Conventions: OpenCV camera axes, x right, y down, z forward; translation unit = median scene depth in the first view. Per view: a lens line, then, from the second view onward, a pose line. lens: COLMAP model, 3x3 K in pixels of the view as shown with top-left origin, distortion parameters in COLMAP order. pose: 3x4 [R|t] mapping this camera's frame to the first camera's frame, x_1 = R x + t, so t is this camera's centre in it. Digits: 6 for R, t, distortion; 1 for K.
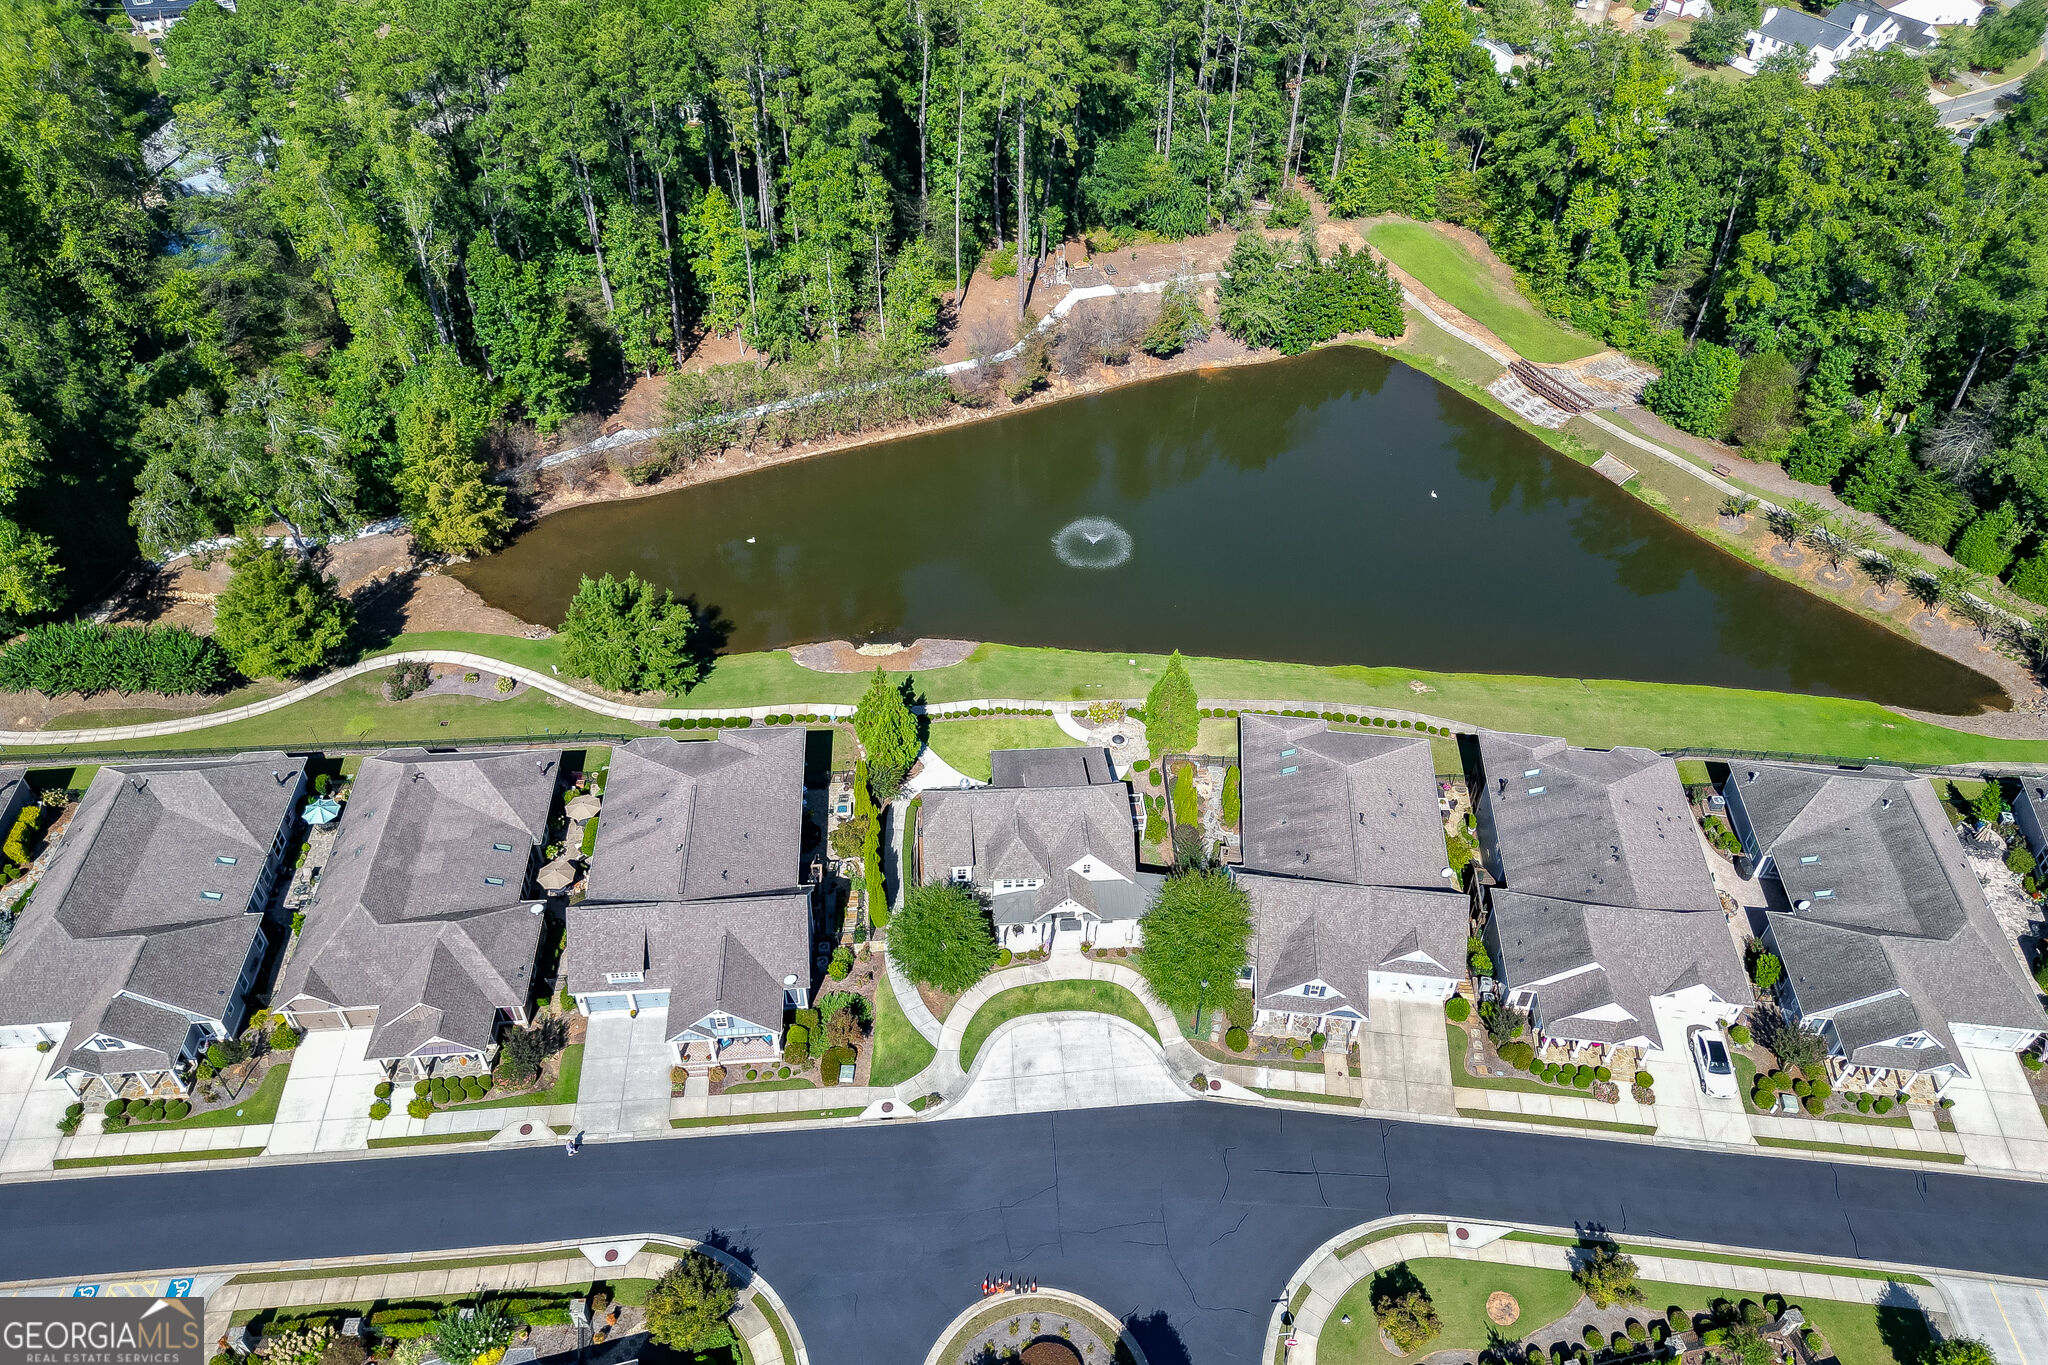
lens RADIAL K [[1431.3, 0, 1023.7], [0, 1431.3, 677.0], [0, 0, 1]] dist [0.074489, -0.067636]
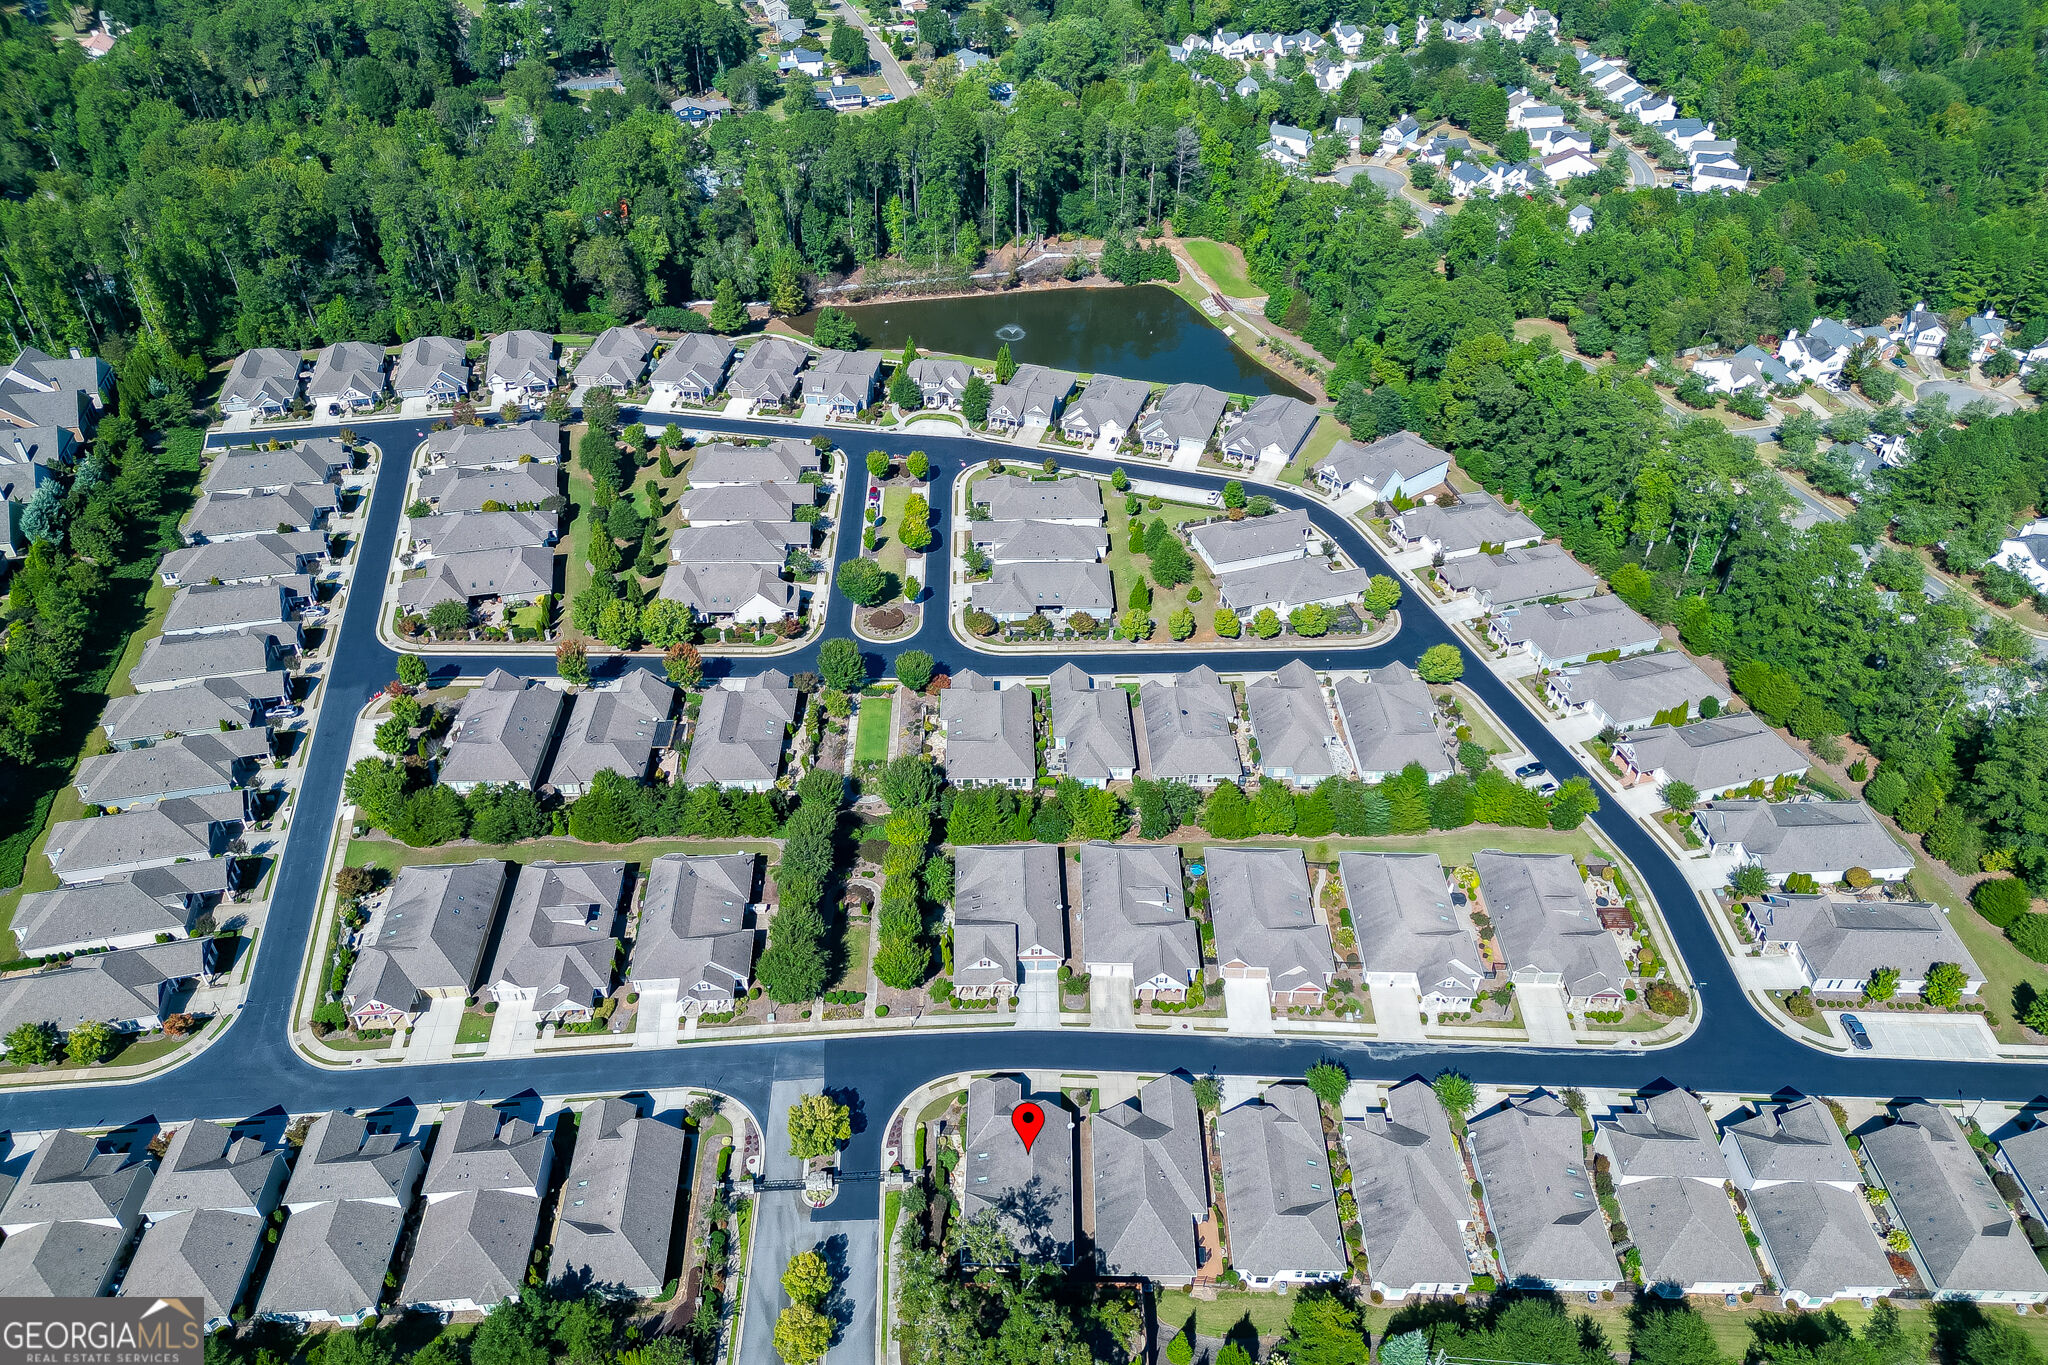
lens RADIAL K [[1431.3, 0, 1025.4], [0, 1431.3, 686.8], [0, 0, 1]] dist [0.074489, -0.067636]
pose [[0.976894, 0.123795, -0.174223, 0.584414], [-0.135828, 0.988981, -0.058882, 0.668254], [0.165013, 0.081186, 0.982944, -1.467908]]
